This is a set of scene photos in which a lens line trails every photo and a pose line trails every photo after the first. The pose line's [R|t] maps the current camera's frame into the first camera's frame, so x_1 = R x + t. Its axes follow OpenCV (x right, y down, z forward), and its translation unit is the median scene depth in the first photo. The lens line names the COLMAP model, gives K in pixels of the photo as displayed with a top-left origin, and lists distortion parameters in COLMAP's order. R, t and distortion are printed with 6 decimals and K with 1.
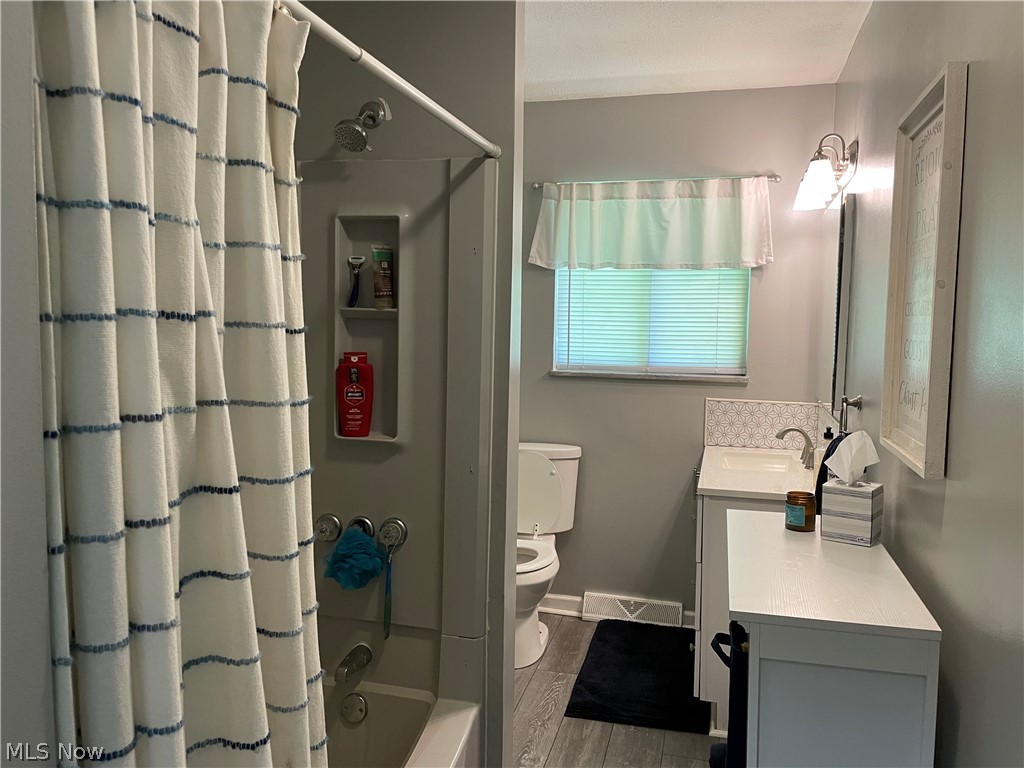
lens RADIAL K [[786.0, 0, 508.6], [0, 786.0, 364.4], [0, 0, 1]] dist [0.093369, -0.137783]
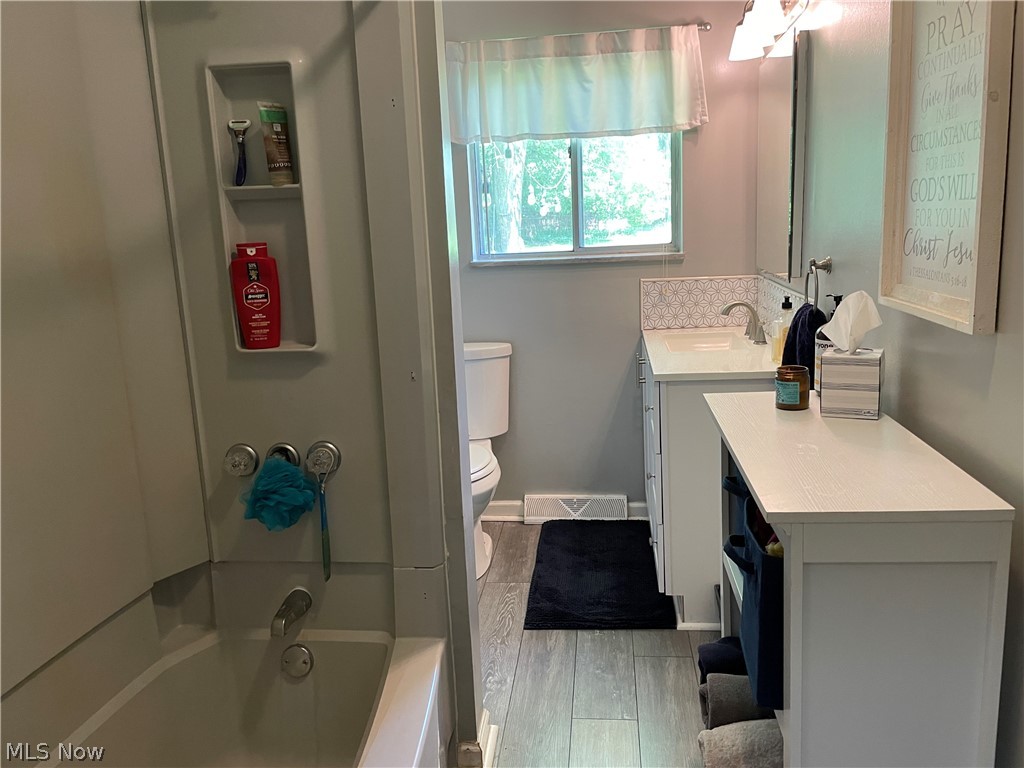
lens RADIAL K [[786.0, 0, 508.6], [0, 786.0, 364.4], [0, 0, 1]] dist [0.093369, -0.137783]
pose [[0.987649, -0.086088, 0.130914, -0.052249], [0.069616, 0.989638, 0.125576, 0.022820], [-0.140368, -0.114911, 0.983408, 0.158036]]
